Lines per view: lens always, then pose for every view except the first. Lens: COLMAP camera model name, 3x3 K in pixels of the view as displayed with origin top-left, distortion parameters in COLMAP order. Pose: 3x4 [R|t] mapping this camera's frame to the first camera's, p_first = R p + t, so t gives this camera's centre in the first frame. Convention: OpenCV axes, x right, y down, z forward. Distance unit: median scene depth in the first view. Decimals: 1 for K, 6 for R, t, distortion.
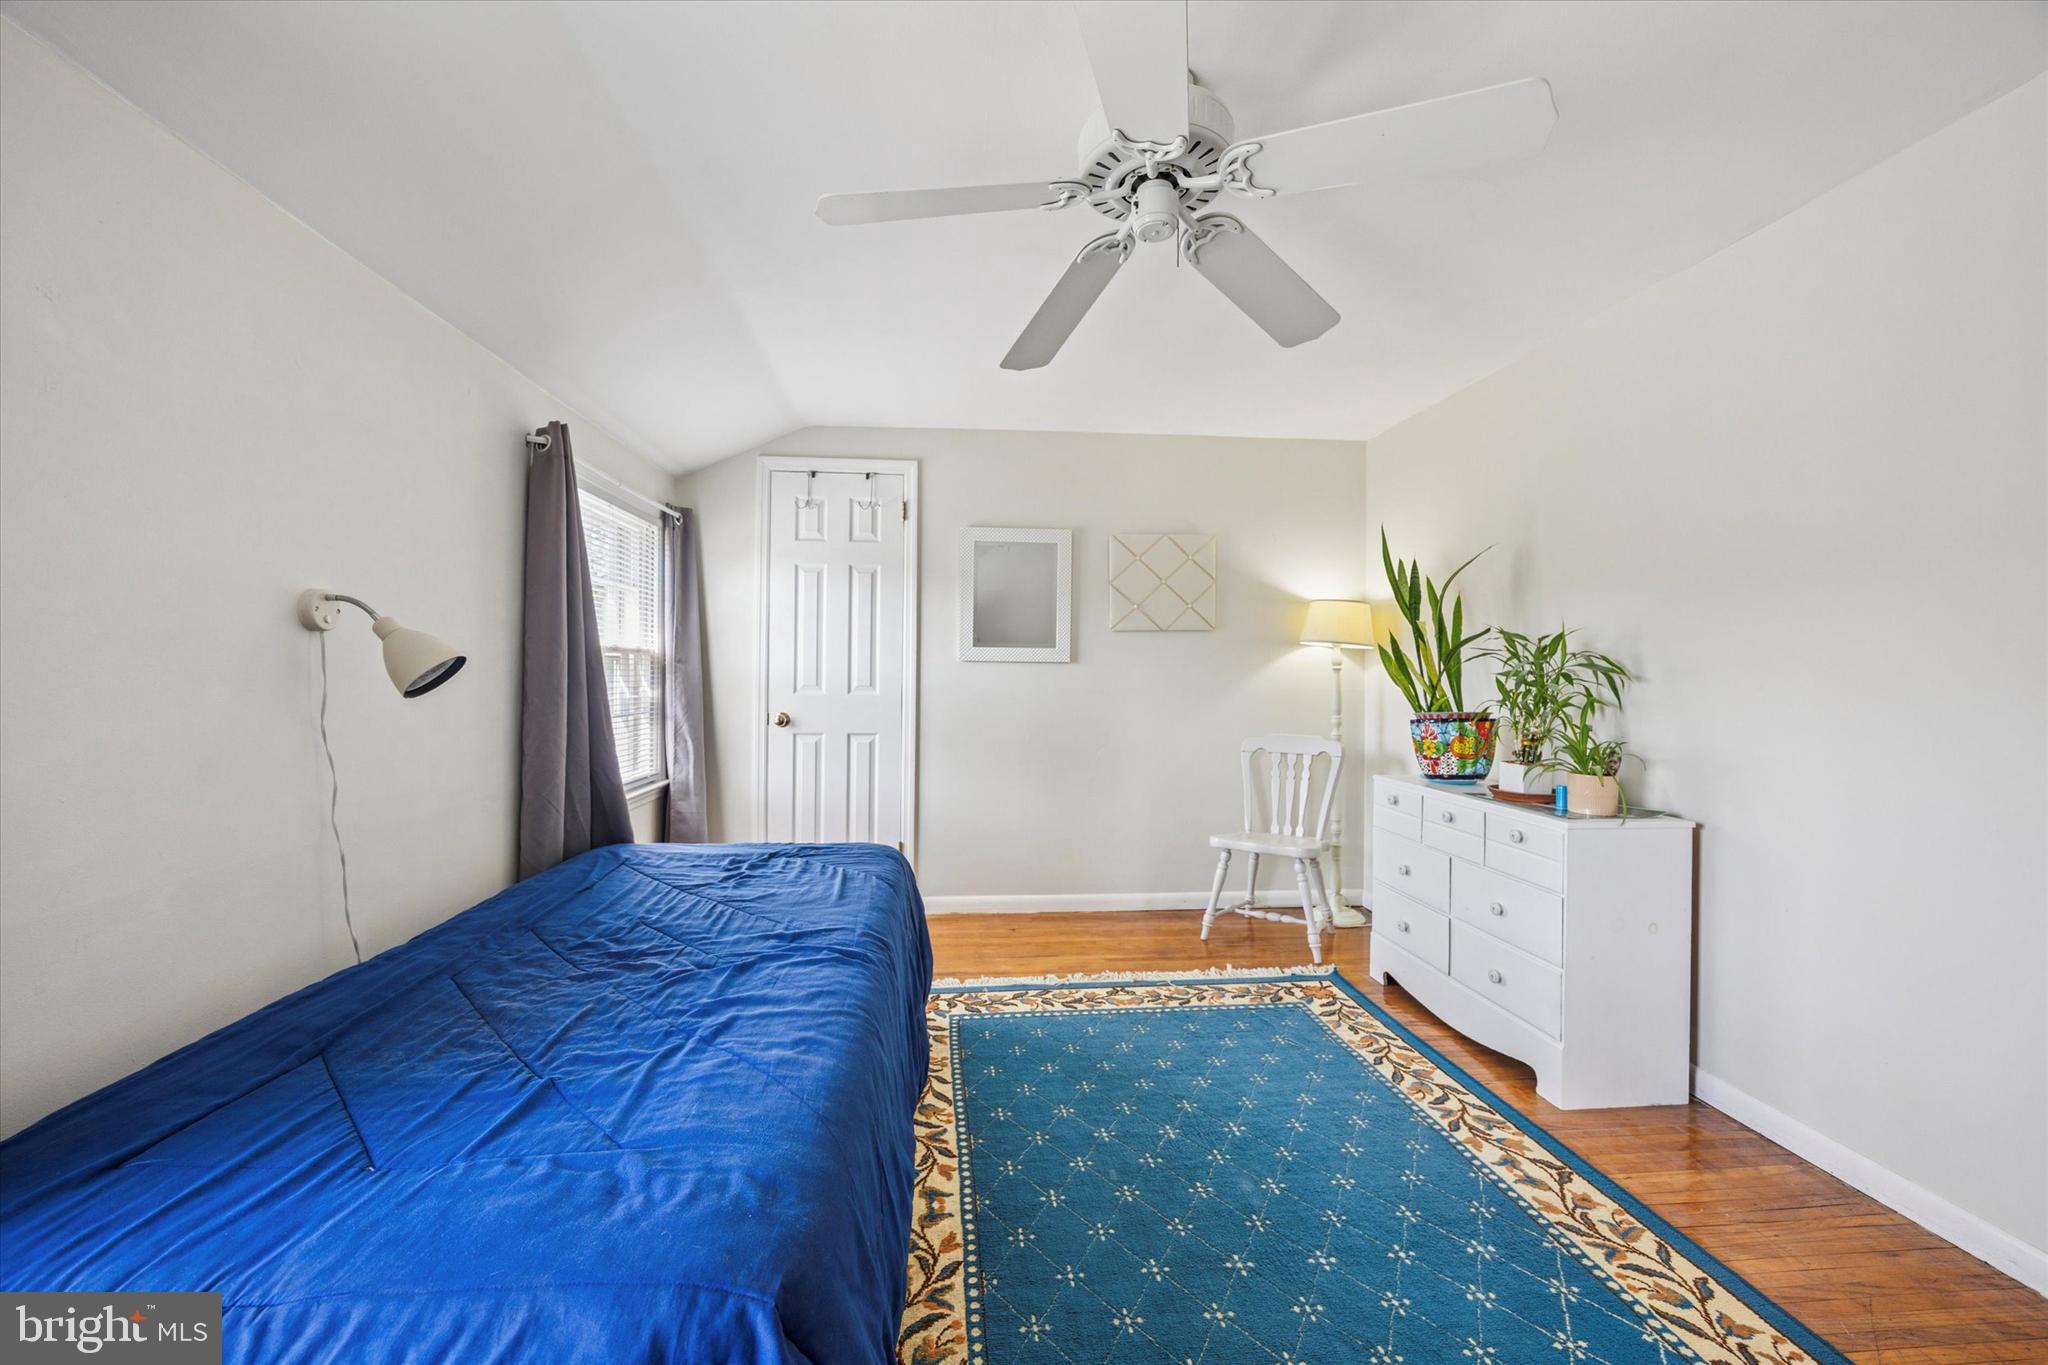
lens RADIAL K [[790.7, 0, 1015.3], [0, 790.7, 676.8], [0, 0, 1]] dist [-0.000814, 0.000013]
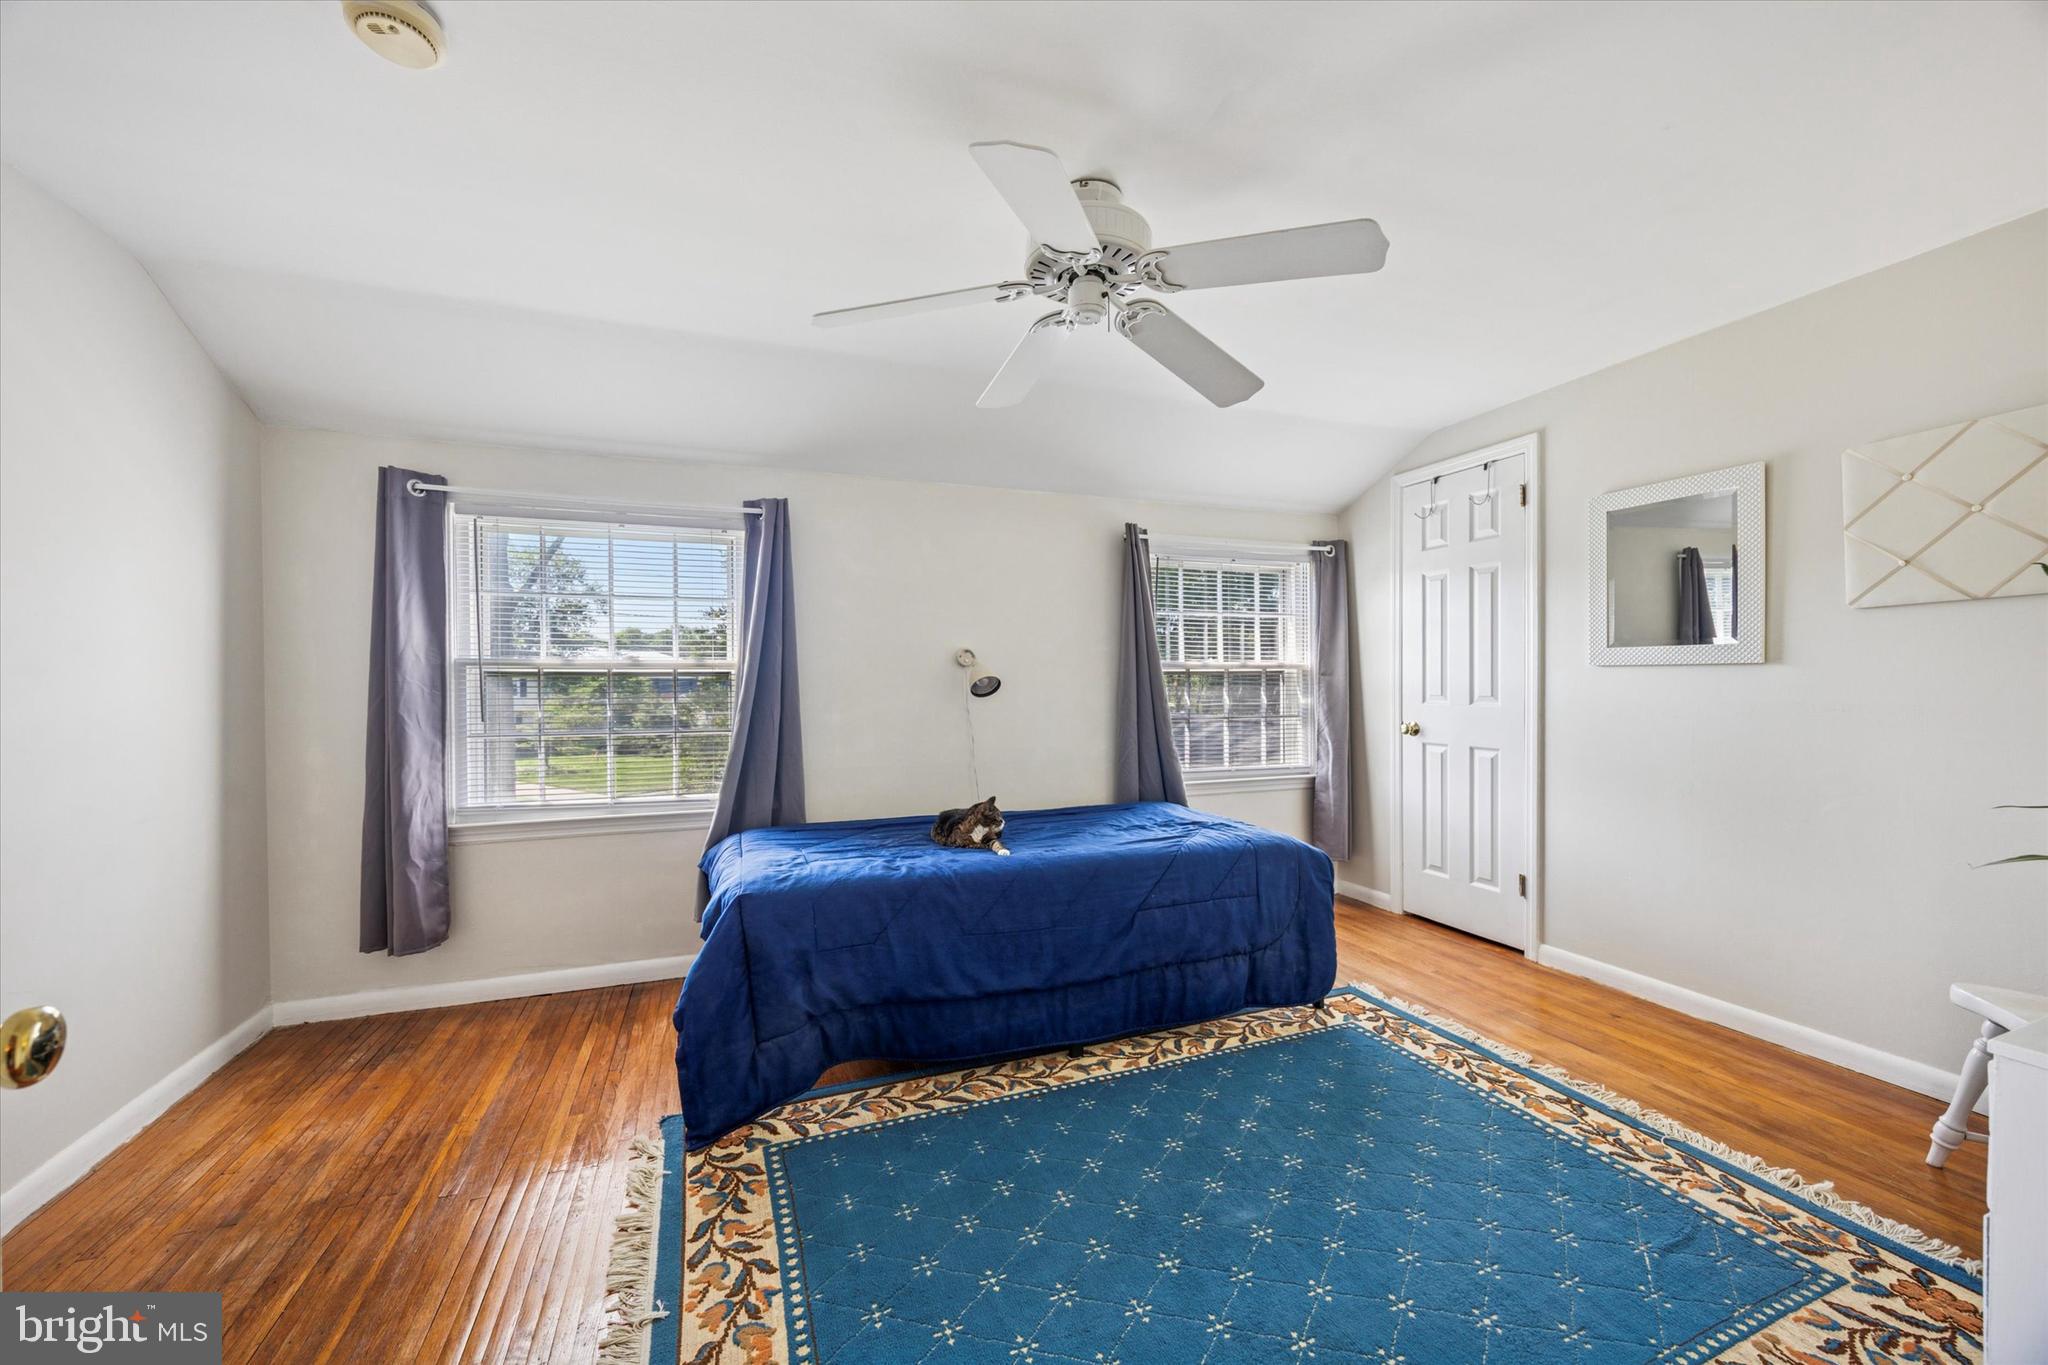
lens RADIAL K [[791.2, 0, 1025.8], [0, 791.2, 705.7], [0, 0, 1]] dist [-0.000722, -0.000123]
pose [[0.274549, 0.020039, -0.961364, 0.701566], [0.002853, 0.999761, 0.021654, 0.001467], [0.961569, -0.008688, 0.274426, 0.299070]]
